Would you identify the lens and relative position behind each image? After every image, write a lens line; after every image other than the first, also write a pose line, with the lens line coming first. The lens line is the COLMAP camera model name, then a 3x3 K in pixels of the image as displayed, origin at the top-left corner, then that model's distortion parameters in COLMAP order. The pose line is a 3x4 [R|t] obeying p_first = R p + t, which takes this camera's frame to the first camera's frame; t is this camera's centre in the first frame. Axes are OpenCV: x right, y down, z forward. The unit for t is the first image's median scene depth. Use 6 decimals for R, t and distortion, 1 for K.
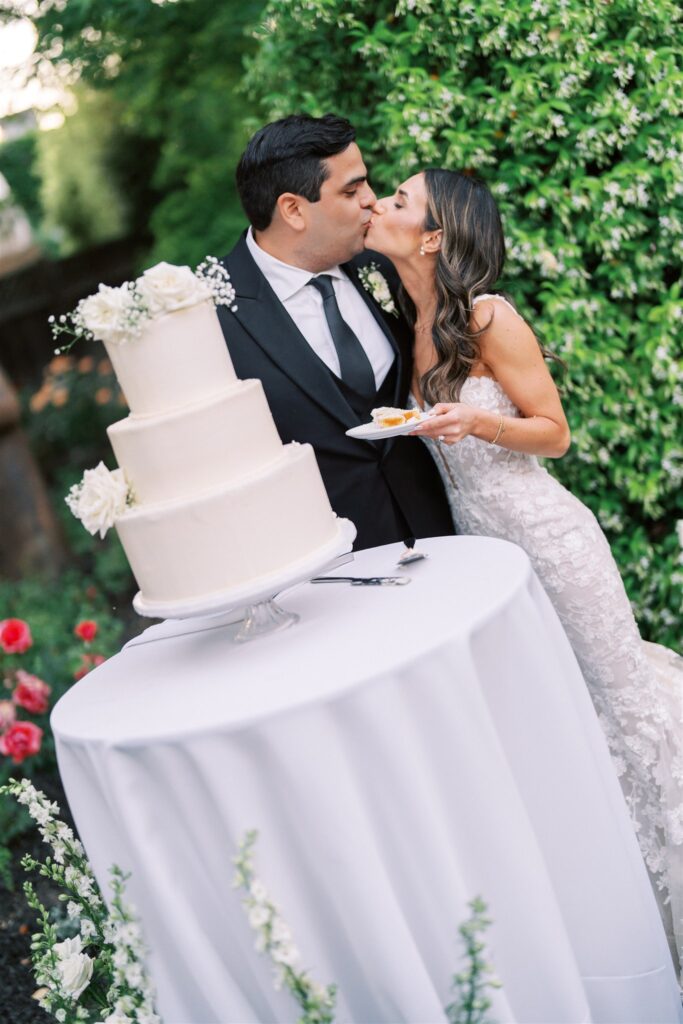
lens RADIAL K [[1460.7, 0, 341.5], [0, 1460.7, 512.0], [0, 0, 1]] dist [-0.014662, -0.006353]
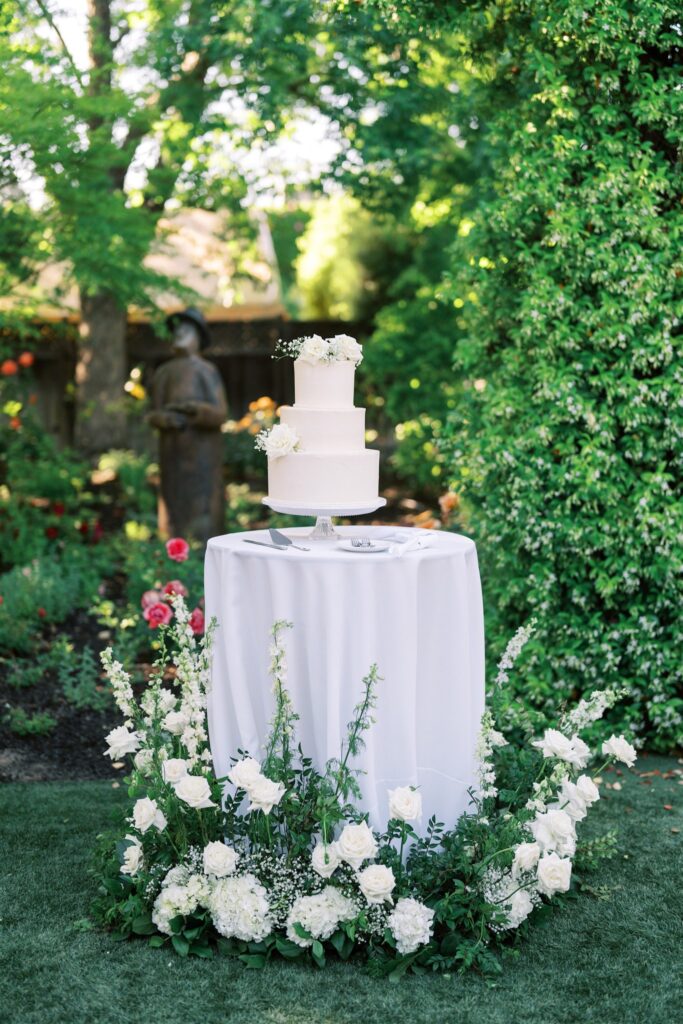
lens RADIAL K [[1460.7, 0, 341.5], [0, 1460.7, 512.0], [0, 0, 1]] dist [-0.014662, -0.006353]
pose [[0.934992, 0.335209, -0.115863, 0.107695], [-0.343580, 0.937113, -0.061418, 0.105330], [0.087989, 0.097234, 0.991364, -0.549494]]
